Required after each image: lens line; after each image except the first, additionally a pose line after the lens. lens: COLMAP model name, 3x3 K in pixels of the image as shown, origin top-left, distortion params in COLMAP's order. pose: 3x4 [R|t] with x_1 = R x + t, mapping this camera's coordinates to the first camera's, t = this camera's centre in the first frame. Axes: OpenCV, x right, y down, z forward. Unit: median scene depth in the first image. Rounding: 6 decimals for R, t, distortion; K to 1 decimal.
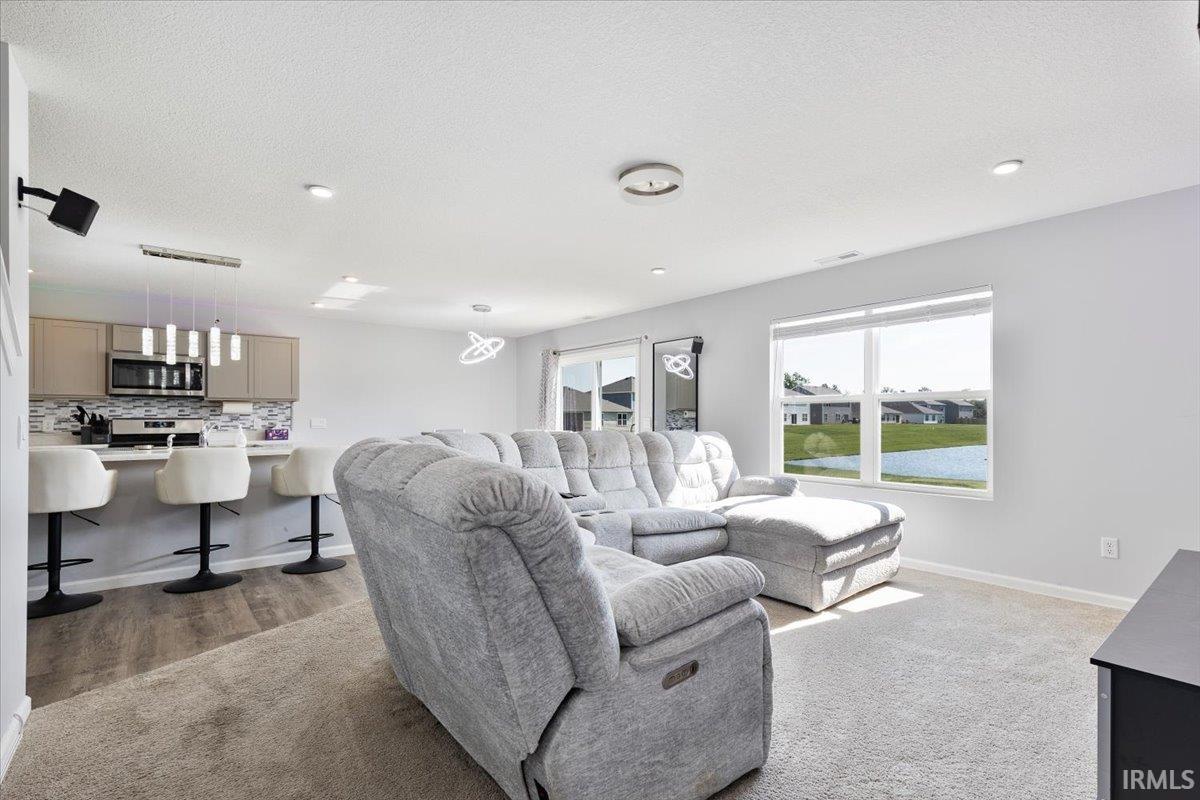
lens RADIAL K [[556.9, 0, 619.4], [0, 556.9, 421.5], [0, 0, 1]] dist [-0.002912, -0.000199]
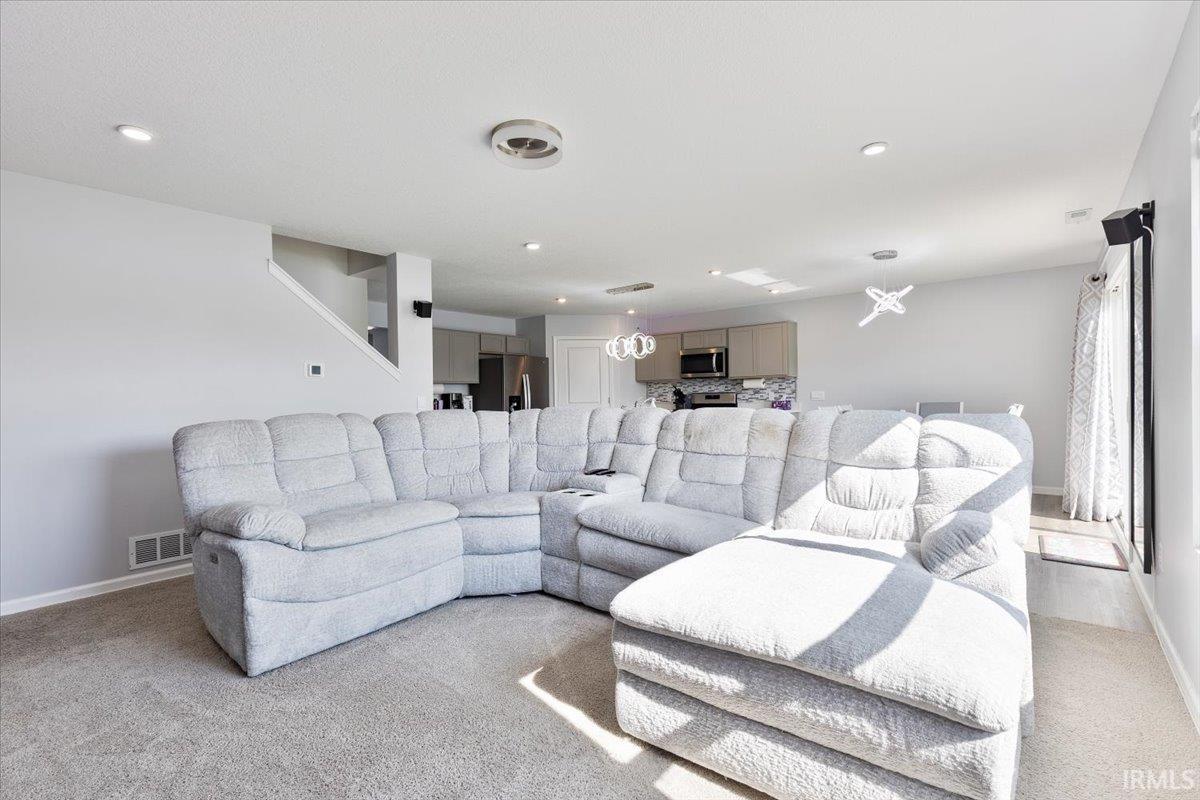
lens RADIAL K [[536.2, 0, 607.3], [0, 536.2, 399.3], [0, 0, 1]] dist [-0.004478, -0.000637]
pose [[0.181861, 0.005780, -0.983307, 0.484971], [0.010523, 0.999914, 0.007824, -0.002307], [0.983268, -0.011770, 0.181785, 0.482034]]
